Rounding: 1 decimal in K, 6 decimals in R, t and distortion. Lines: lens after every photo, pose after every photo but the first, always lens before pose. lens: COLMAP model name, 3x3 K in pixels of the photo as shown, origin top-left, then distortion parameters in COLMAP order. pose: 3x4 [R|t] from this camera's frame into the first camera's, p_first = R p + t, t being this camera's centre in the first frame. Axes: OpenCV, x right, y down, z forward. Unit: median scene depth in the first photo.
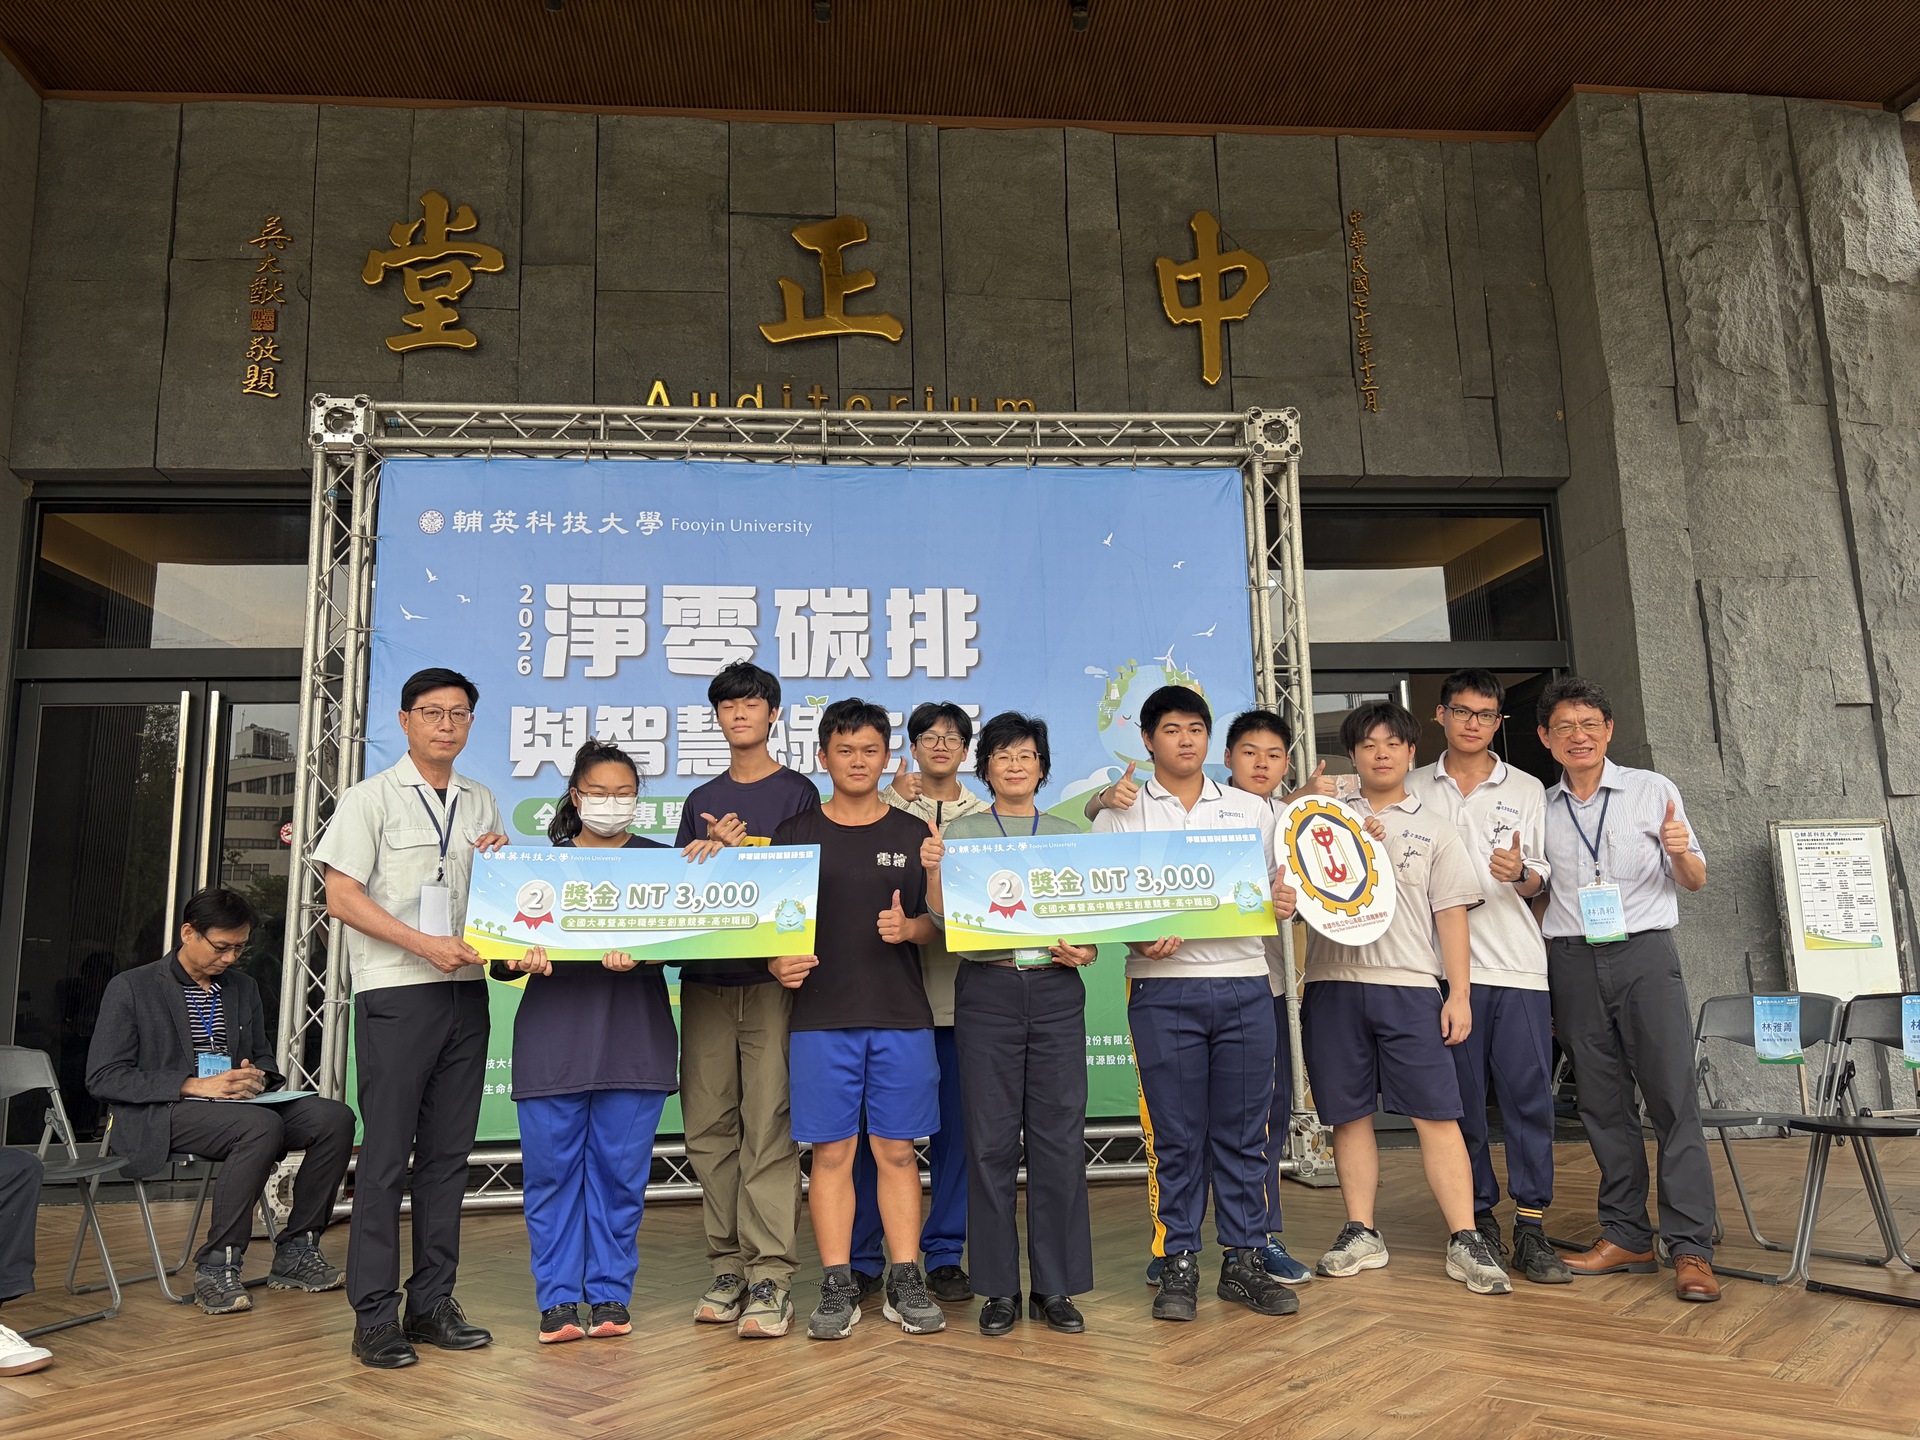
lens RADIAL K [[1481.4, 0, 961.6], [0, 1481.4, 714.6], [0, 0, 1]] dist [0.052136, -0.057708]
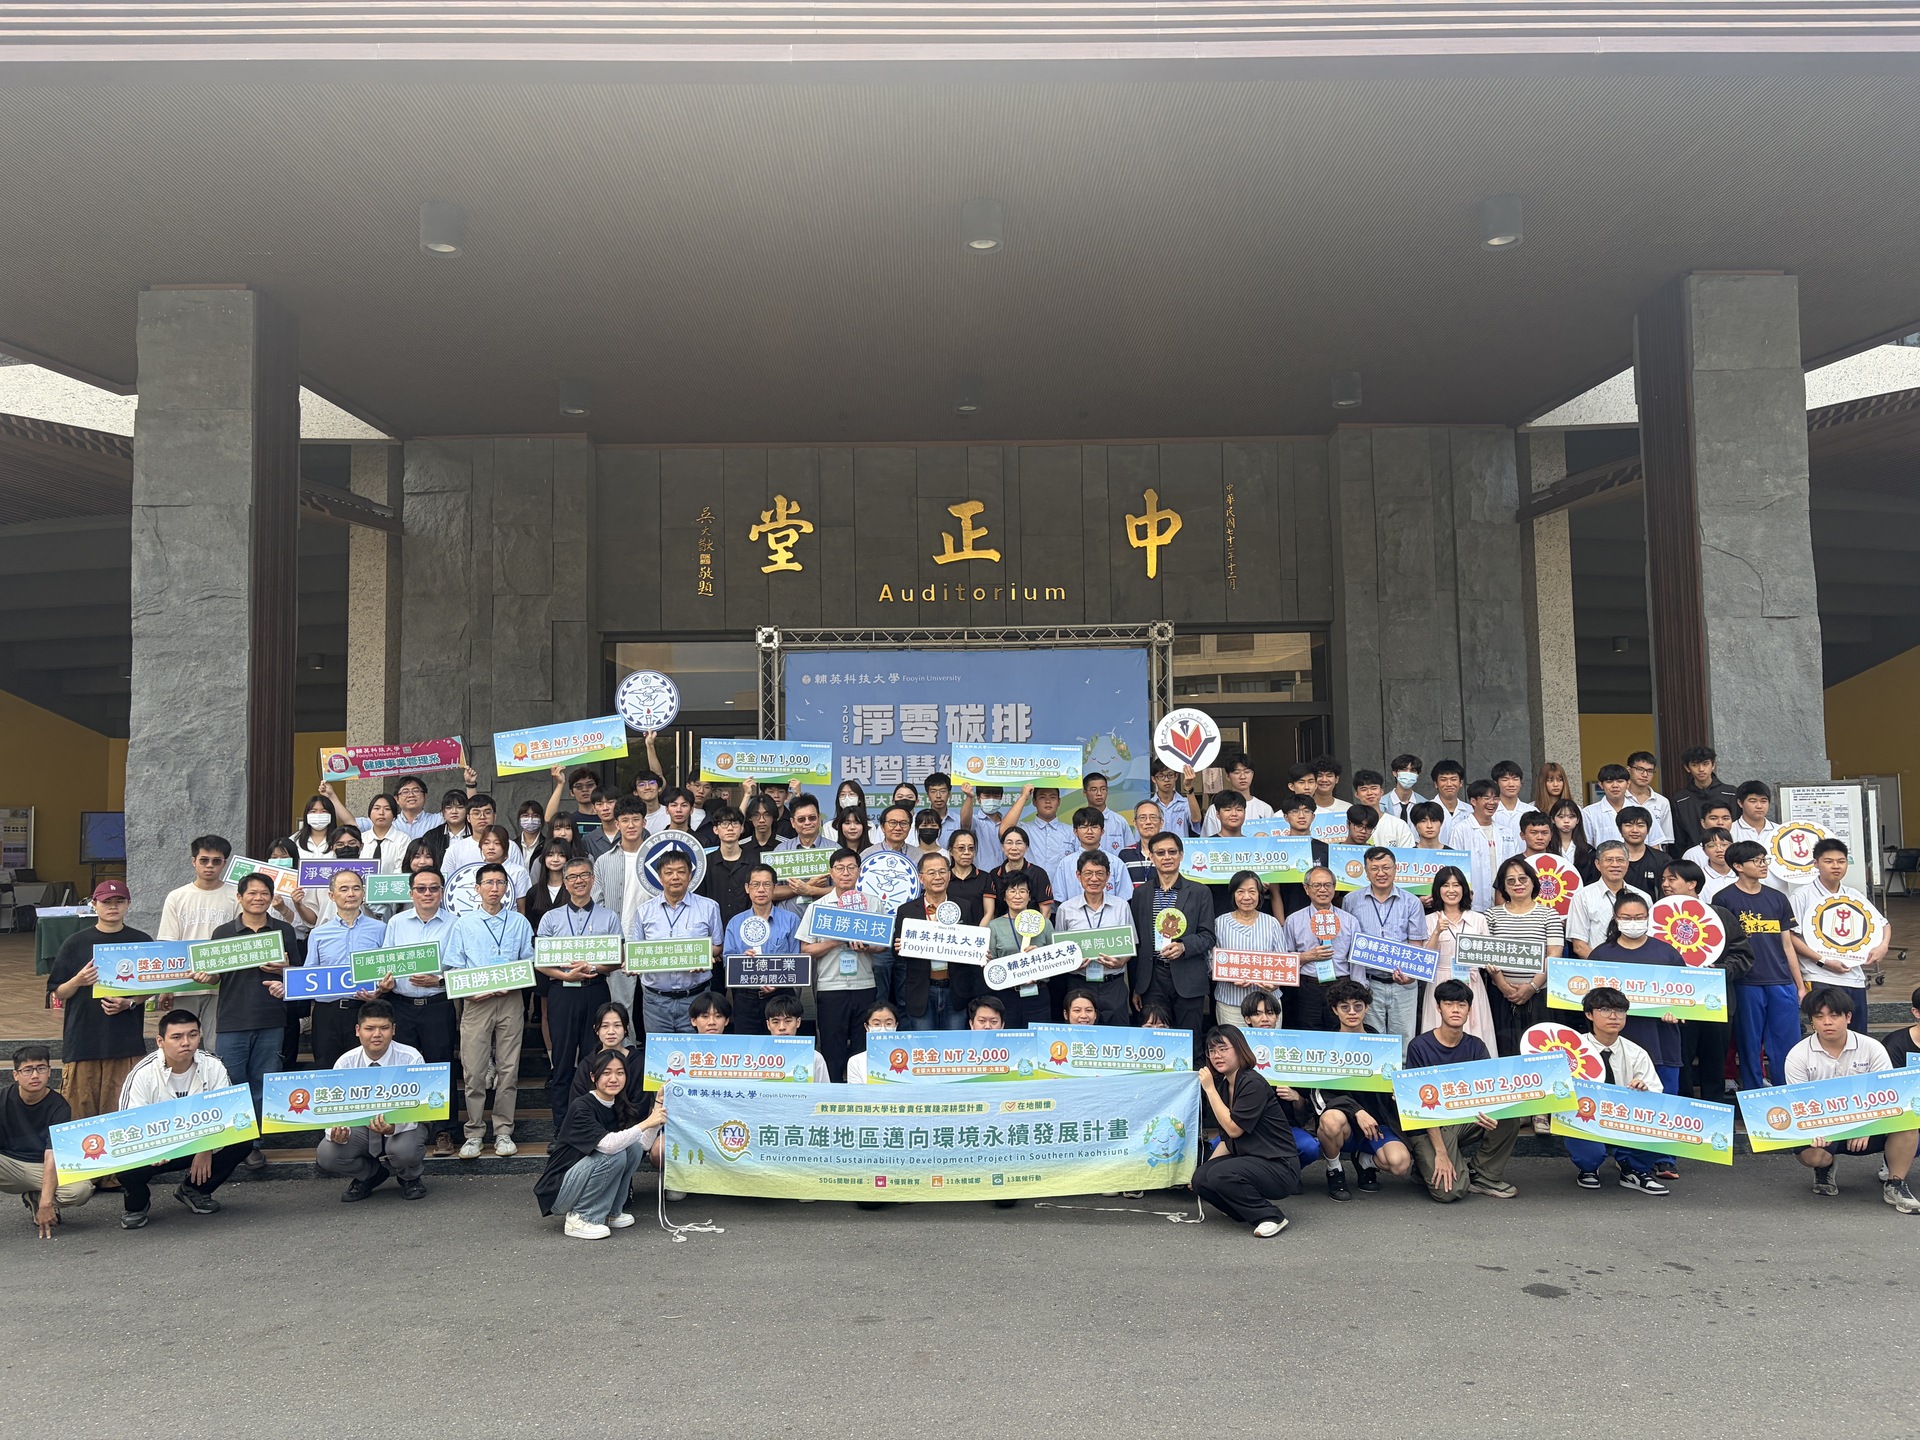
lens RADIAL K [[1554.1, 0, 960.0], [0, 1554.1, 720.0], [0, 0, 1]] dist [0.204313, -0.701797]
pose [[0.997061, 0.005407, -0.076417, 0.073987], [0.002969, 0.994029, 0.109073, -0.277026], [0.076550, -0.108979, 0.991092, -1.233756]]
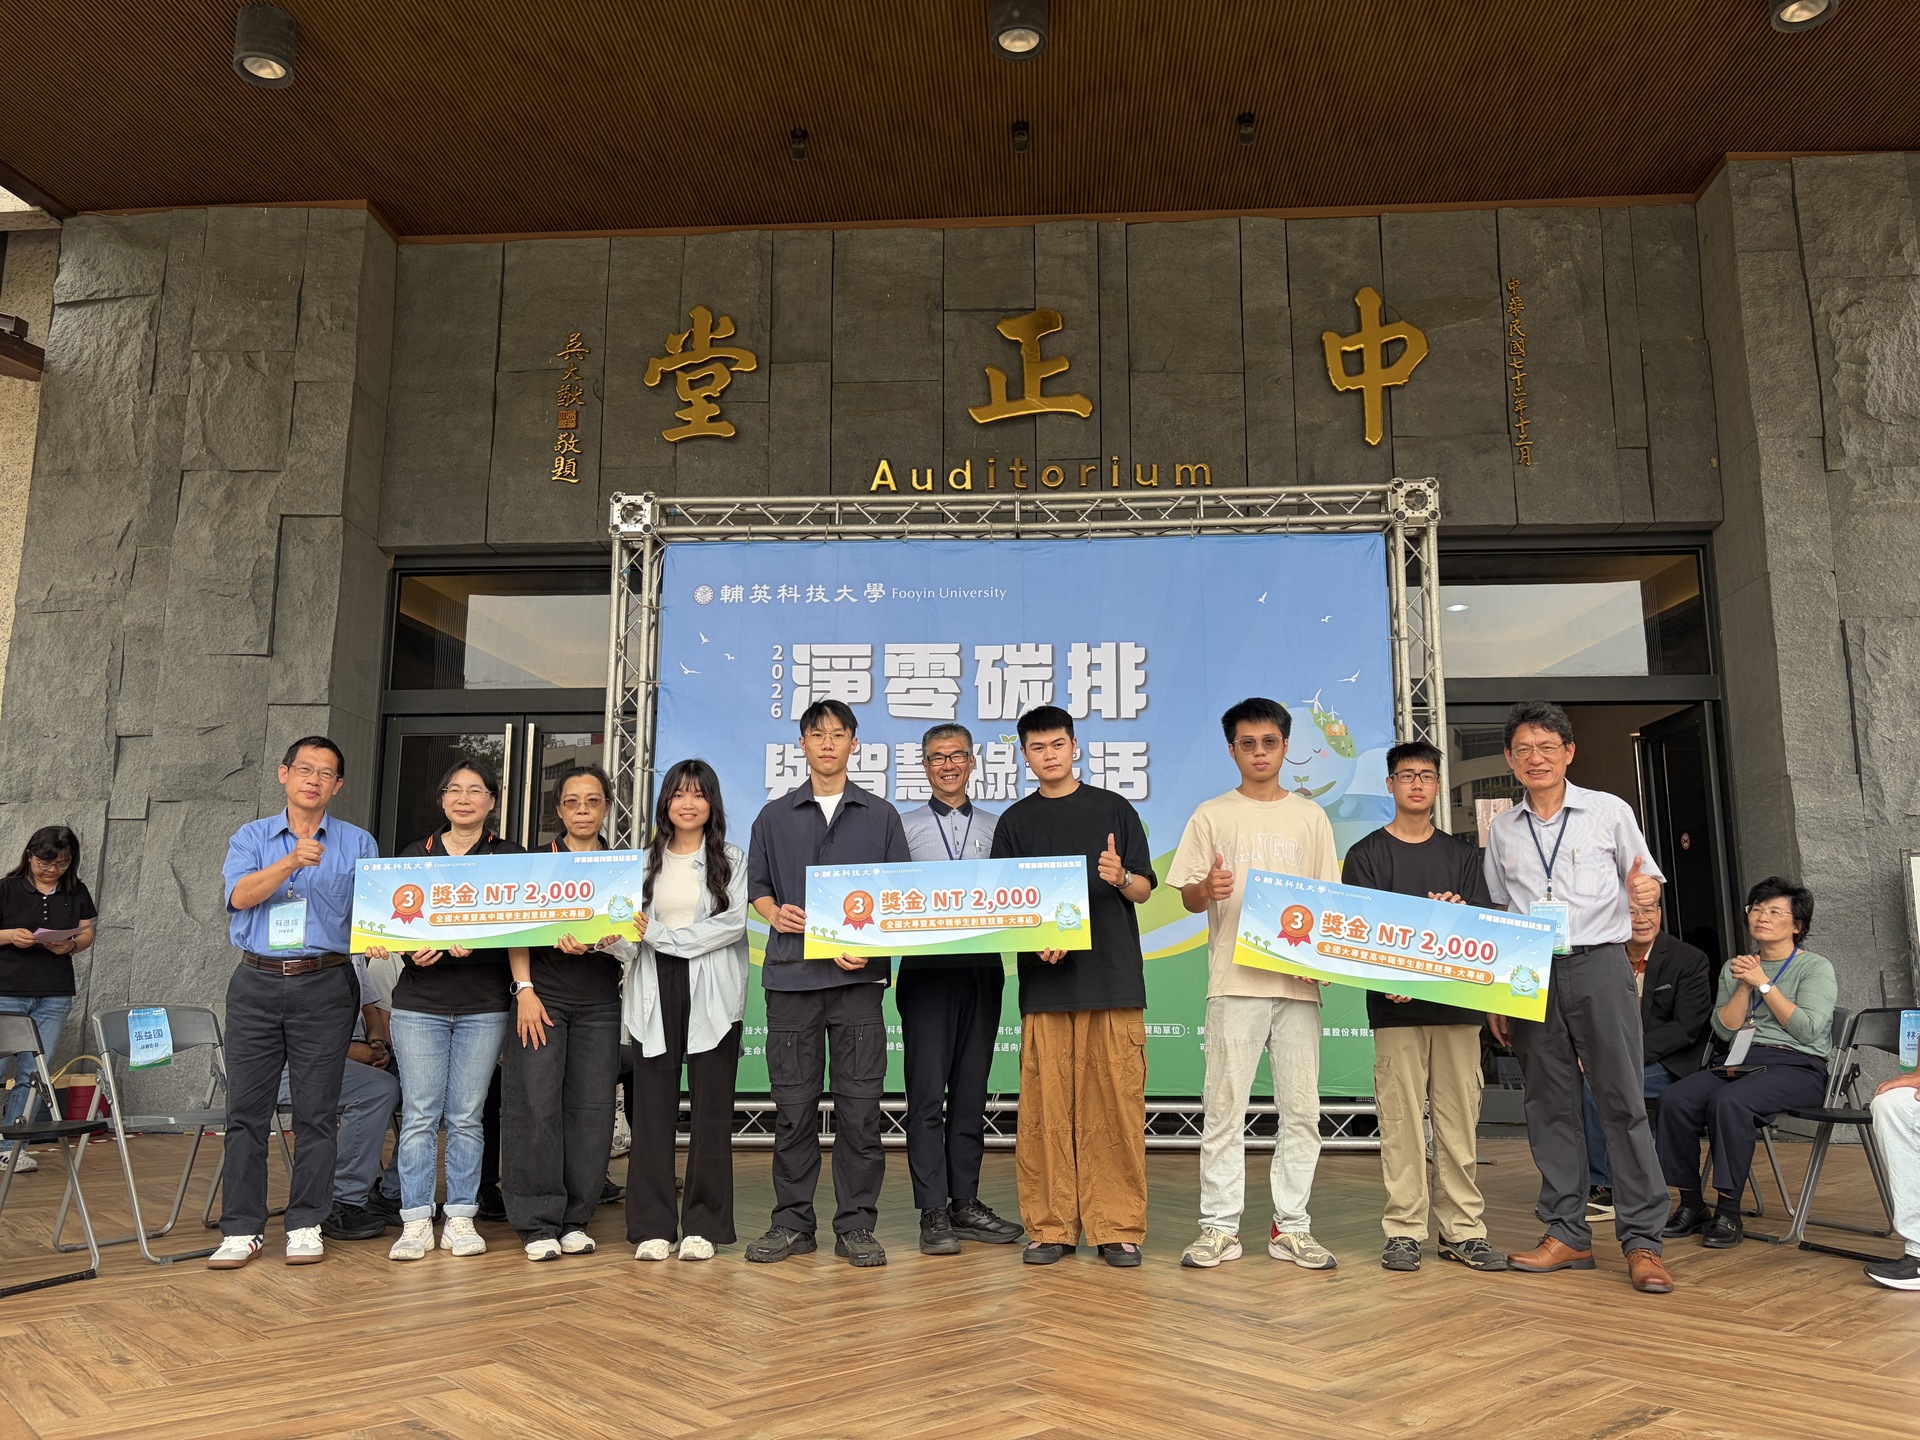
lens RADIAL K [[1502.3, 0, 952.9], [0, 1502.3, 721.4], [0, 0, 1]] dist [0.028440, -0.005882]
pose [[0.986852, 0.001408, -0.161618, 0.043364], [0.000218, 0.999950, 0.010041, -0.029187], [0.161624, -0.009944, 0.986802, -0.166943]]
